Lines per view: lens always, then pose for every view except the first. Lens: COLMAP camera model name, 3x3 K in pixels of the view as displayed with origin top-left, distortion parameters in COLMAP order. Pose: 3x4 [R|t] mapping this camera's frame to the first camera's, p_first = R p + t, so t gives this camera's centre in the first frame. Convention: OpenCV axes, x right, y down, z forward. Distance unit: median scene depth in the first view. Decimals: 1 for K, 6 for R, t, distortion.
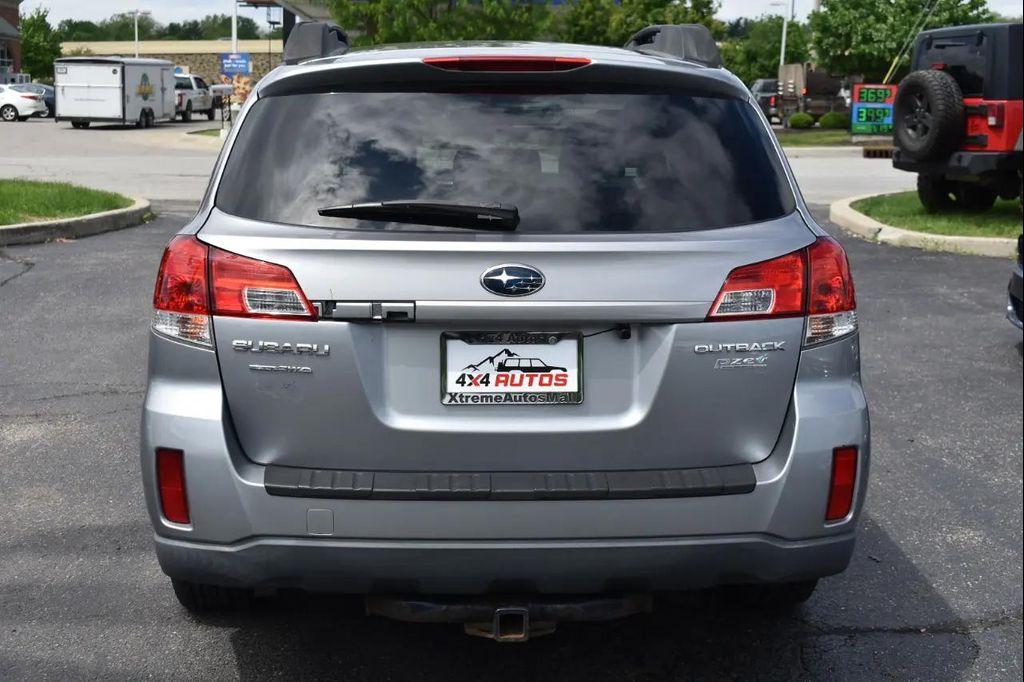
lens RADIAL K [[1439.6, 0, 607.7], [0, 1439.6, 343.2], [0, 0, 1]] dist [-0.023636, -0.014808]
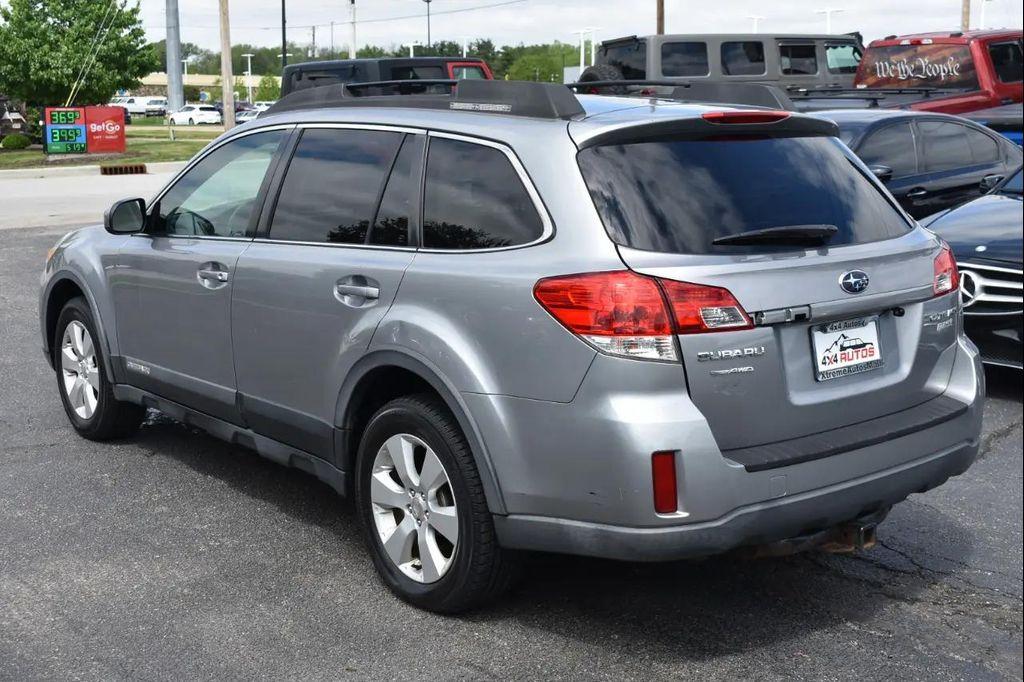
lens RADIAL K [[1261.4, 0, 512.0], [0, 1261.4, 341.0], [0, 0, 1]] dist [-0.018127, -0.025177]
pose [[0.824316, -0.122129, 0.552799, -0.967176], [0.116677, 0.992140, 0.045207, -0.077775], [-0.553976, 0.027234, 0.832087, 0.198999]]
